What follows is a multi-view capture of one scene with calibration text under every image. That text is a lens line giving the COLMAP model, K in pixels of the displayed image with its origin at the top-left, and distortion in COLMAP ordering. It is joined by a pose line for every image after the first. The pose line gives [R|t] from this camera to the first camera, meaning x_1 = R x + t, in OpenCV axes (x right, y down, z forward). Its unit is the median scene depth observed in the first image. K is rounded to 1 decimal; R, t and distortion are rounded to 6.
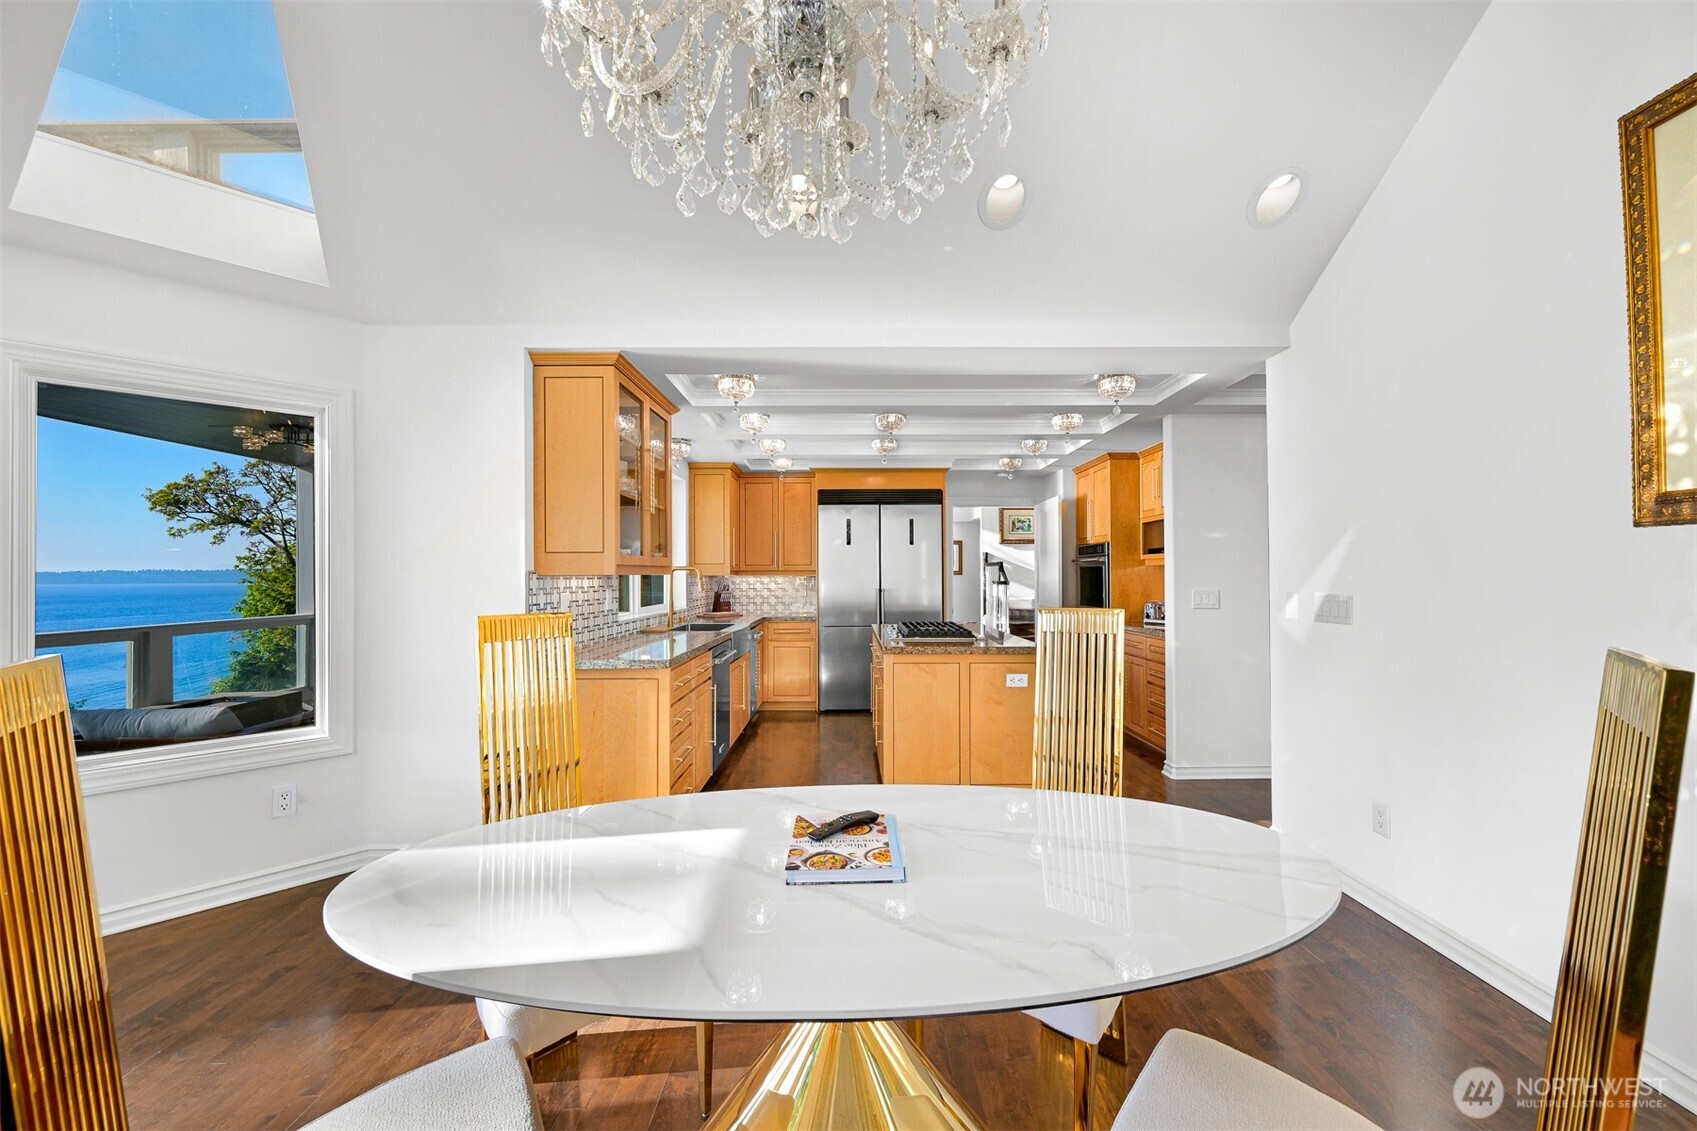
lens RADIAL K [[666.9, 0, 854.8], [0, 666.9, 571.1], [0, 0, 1]] dist [-0.027428, -0.000176]
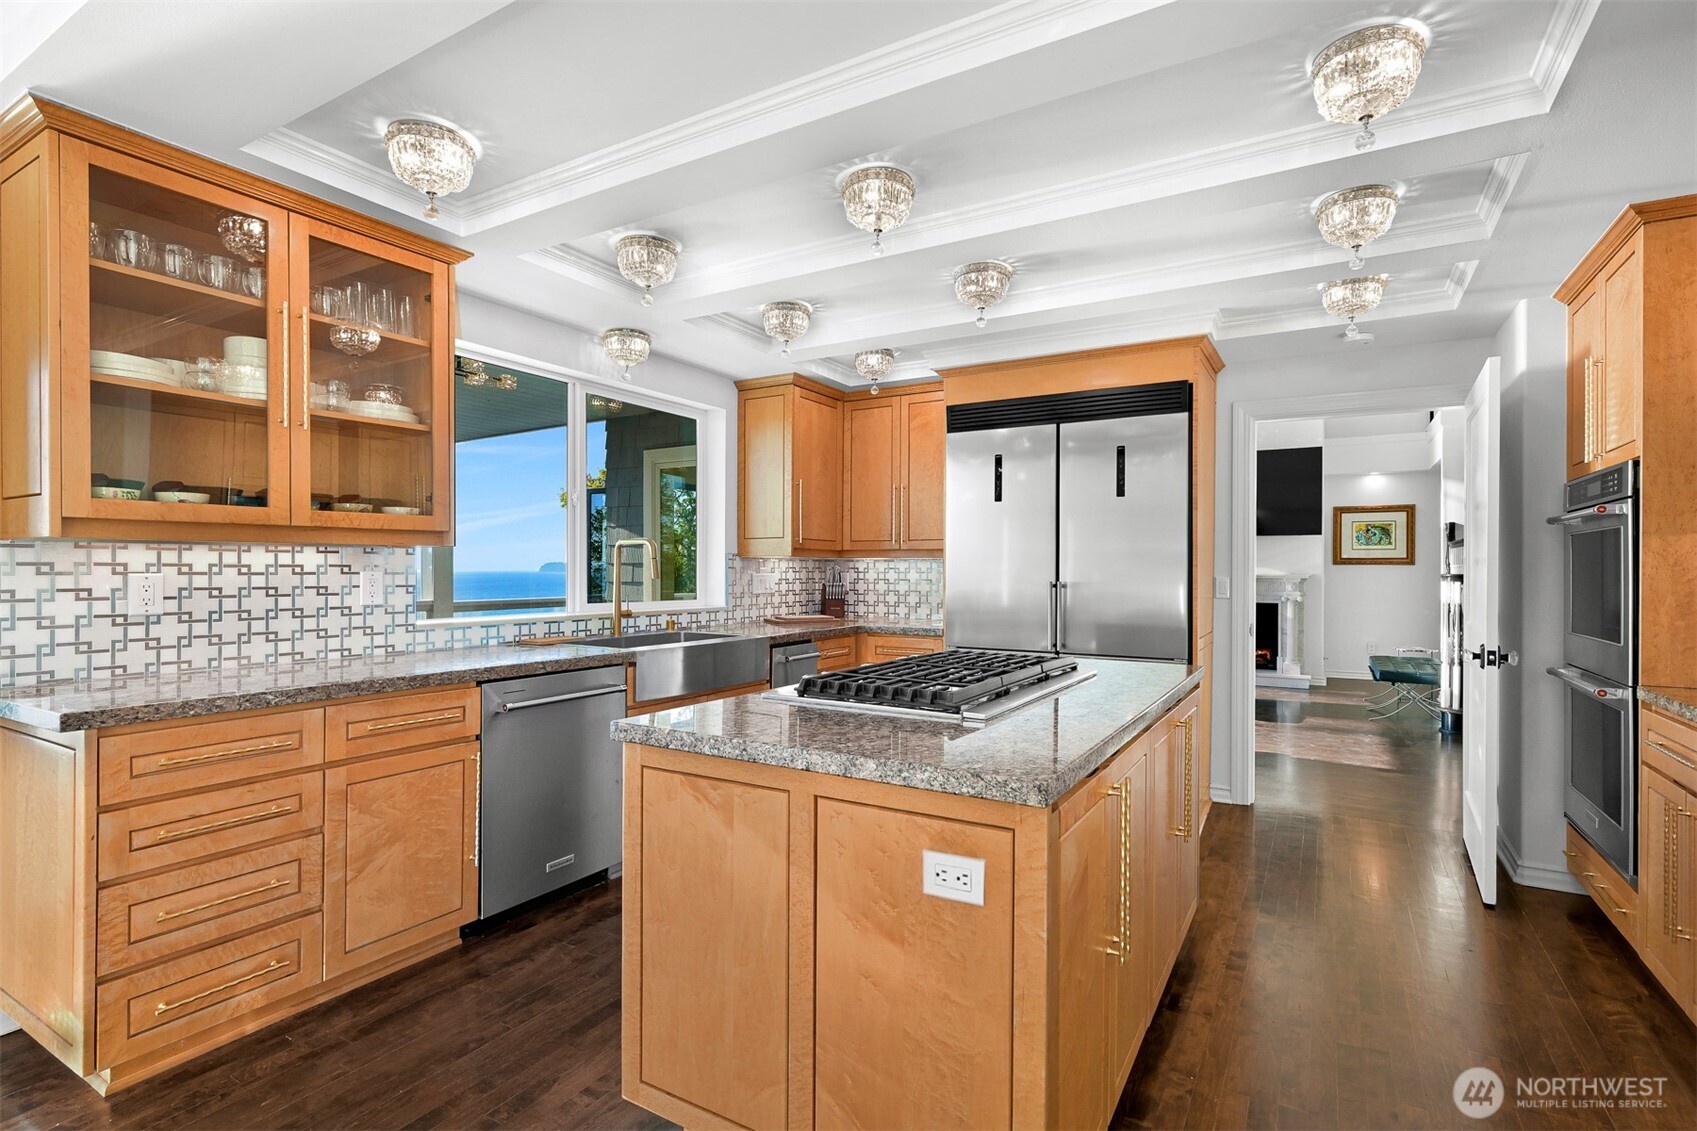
lens RADIAL K [[780.4, 0, 849.2], [0, 780.4, 569.6], [0, 0, 1]] dist [-0.000108, 0.000228]
pose [[0.849322, 0.002948, -0.527867, 0.225982], [0.001693, 0.999964, 0.008308, 0.011667], [0.527873, -0.007950, 0.849286, 0.385247]]
